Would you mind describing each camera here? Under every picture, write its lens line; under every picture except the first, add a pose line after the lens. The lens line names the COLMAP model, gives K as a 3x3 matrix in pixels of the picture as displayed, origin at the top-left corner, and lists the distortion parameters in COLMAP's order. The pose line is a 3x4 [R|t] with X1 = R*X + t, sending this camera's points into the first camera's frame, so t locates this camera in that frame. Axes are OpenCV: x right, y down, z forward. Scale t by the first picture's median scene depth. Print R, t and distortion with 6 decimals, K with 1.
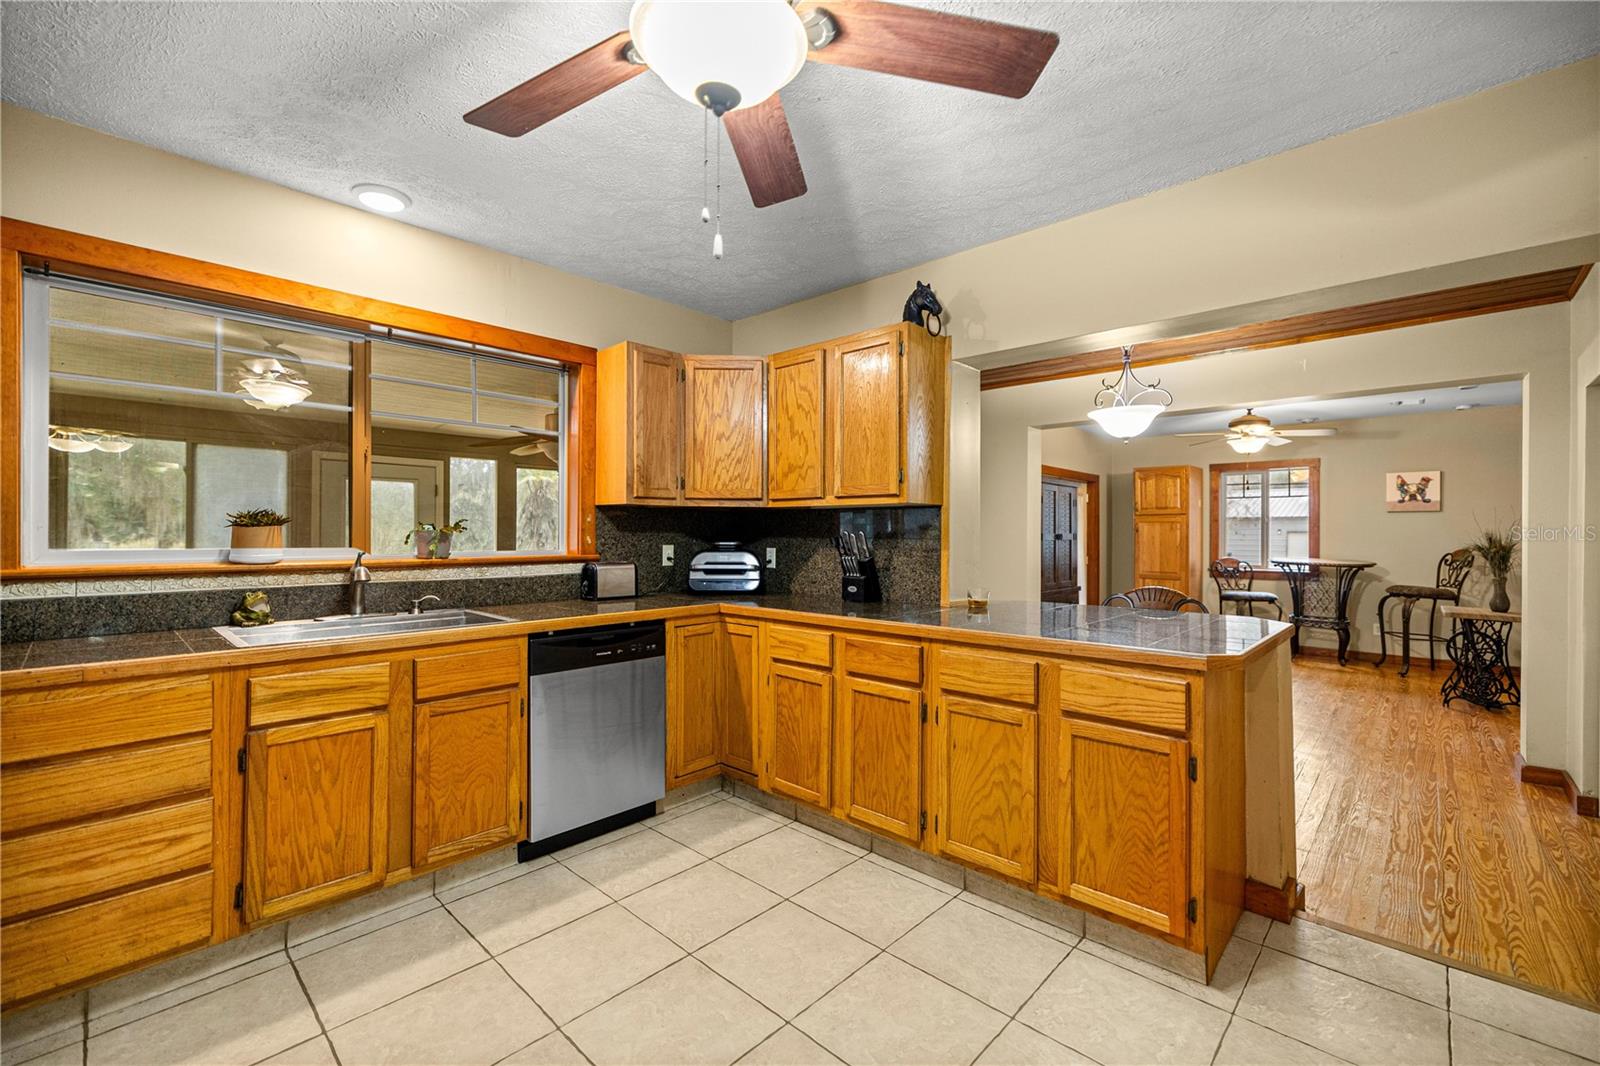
lens RADIAL K [[681.4, 0, 795.3], [0, 681.4, 533.6], [0, 0, 1]] dist [-0.000840, -0.000157]
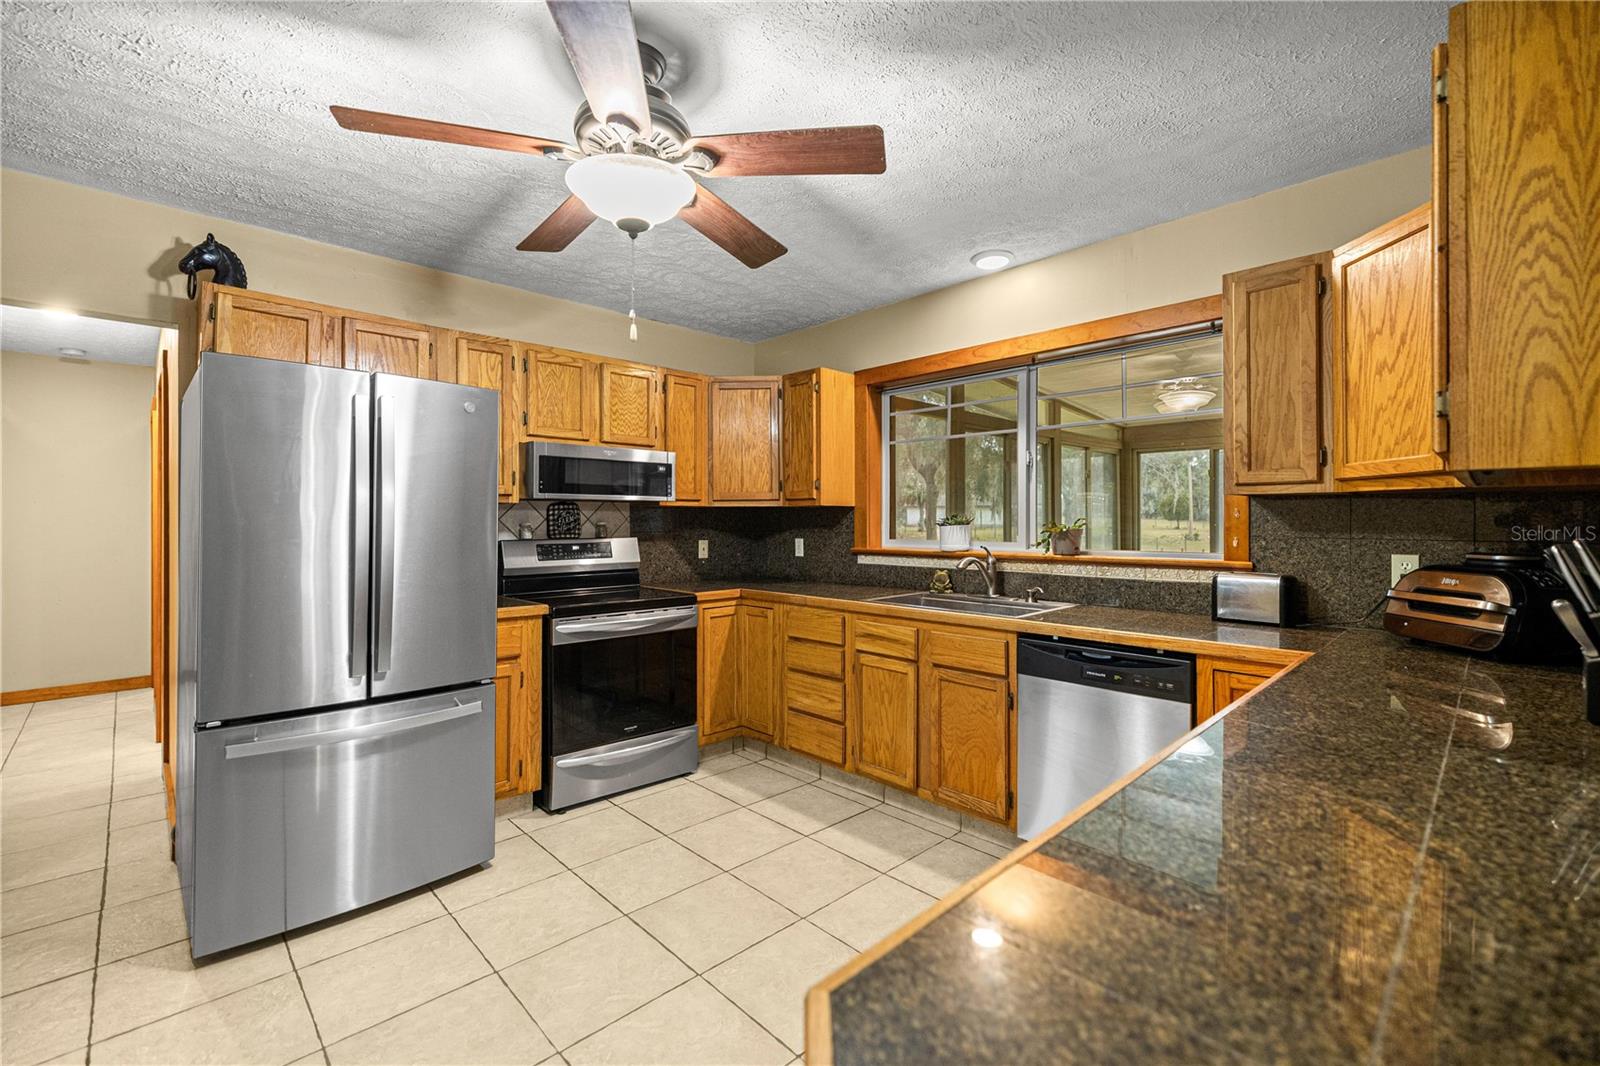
lens RADIAL K [[674.9, 0, 810.8], [0, 674.9, 517.0], [0, 0, 1]] dist [0.000127, 0.000012]
pose [[-0.042534, -0.006797, -0.999072, 0.475627], [0.002050, 0.999974, -0.006890, -0.014474], [0.999093, -0.002341, -0.042519, 0.545340]]
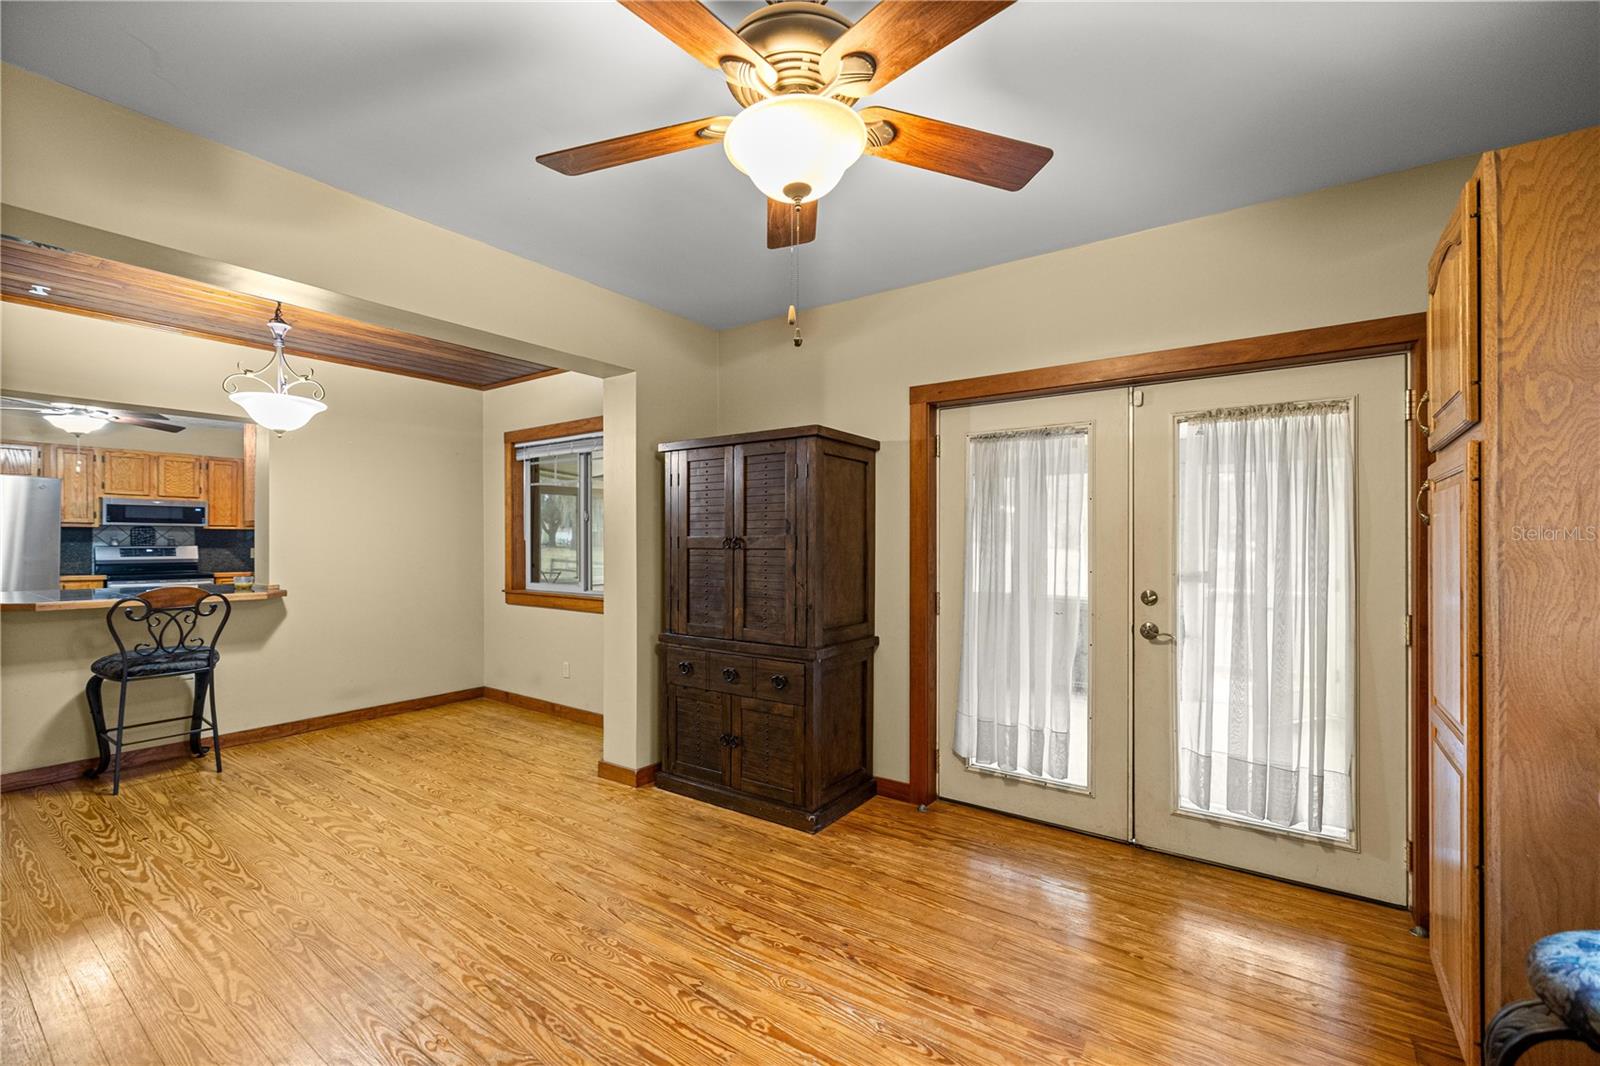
lens RADIAL K [[662.6, 0, 796.3], [0, 662.6, 543.5], [0, 0, 1]] dist [-0.001745, -0.000421]
pose [[0.135555, -0.002858, -0.990766, 1.637969], [-0.000320, 0.999996, -0.002929, 0.009651], [0.990770, 0.000714, 0.135553, 1.762980]]
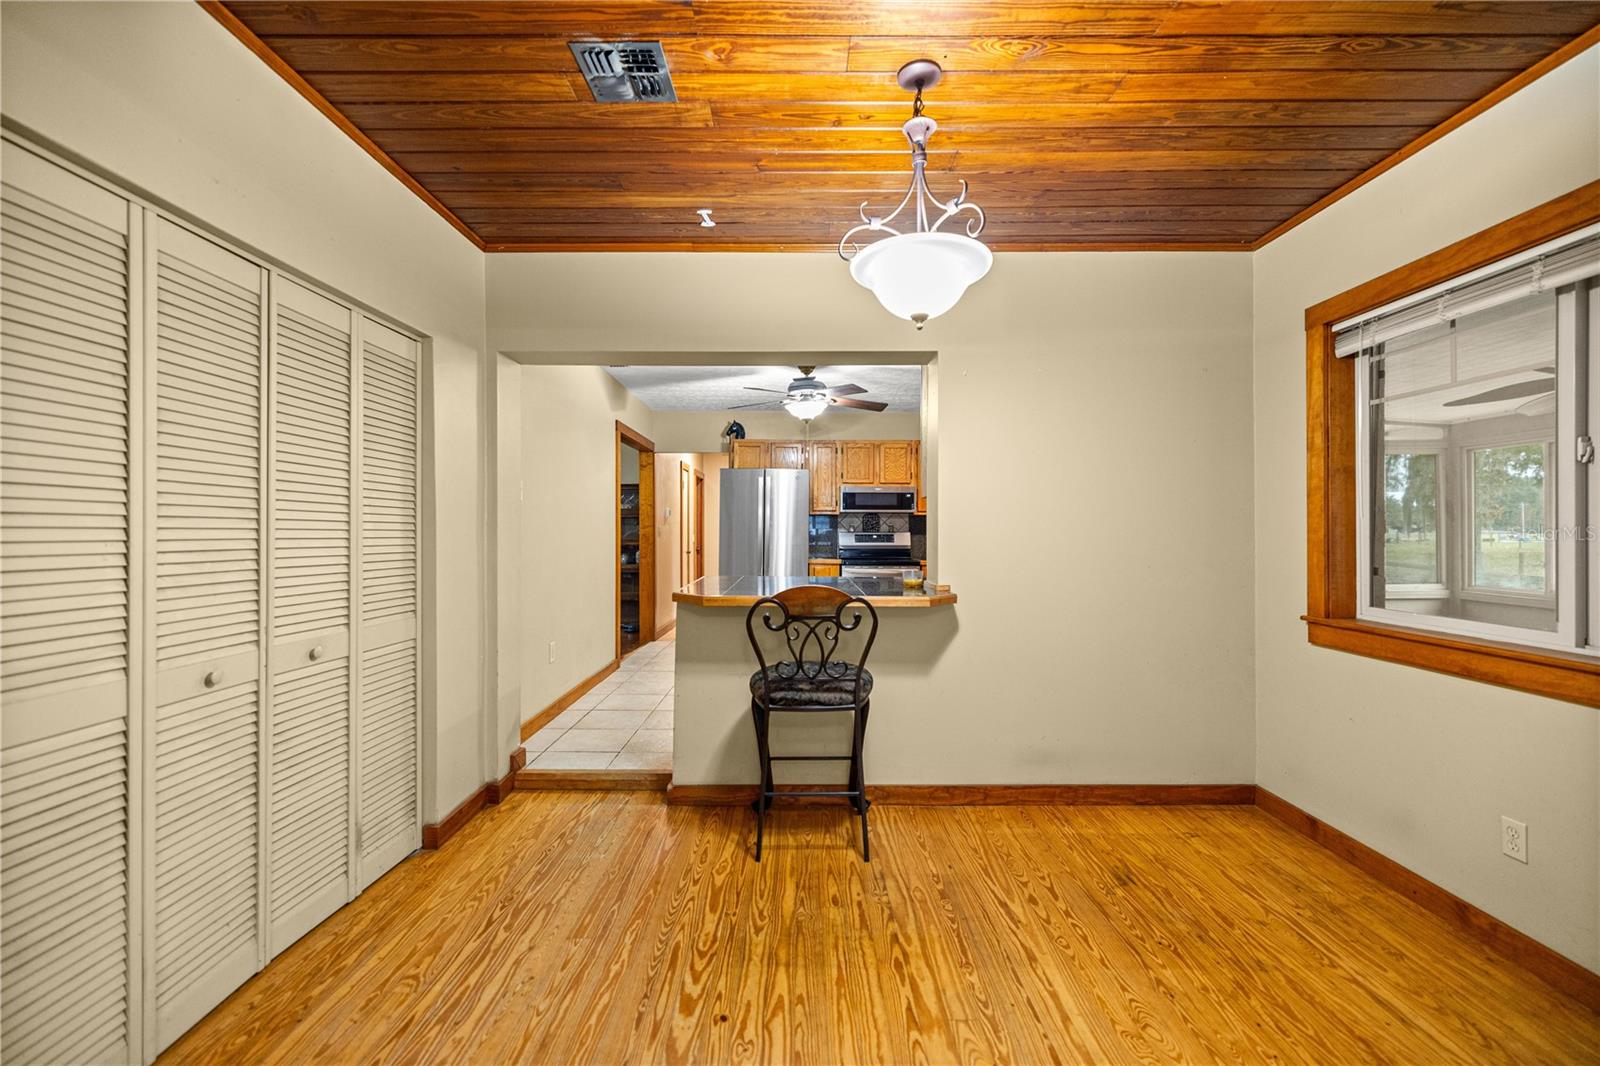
lens RADIAL K [[661.3, 0, 804.3], [0, 661.3, 528.0], [0, 0, 1]] dist [0.001041, 0.000173]
pose [[-0.727293, -0.010451, -0.686247, 0.996164], [-0.005660, 0.999941, -0.009231, 0.018498], [0.686303, -0.002829, -0.727310, 1.462500]]
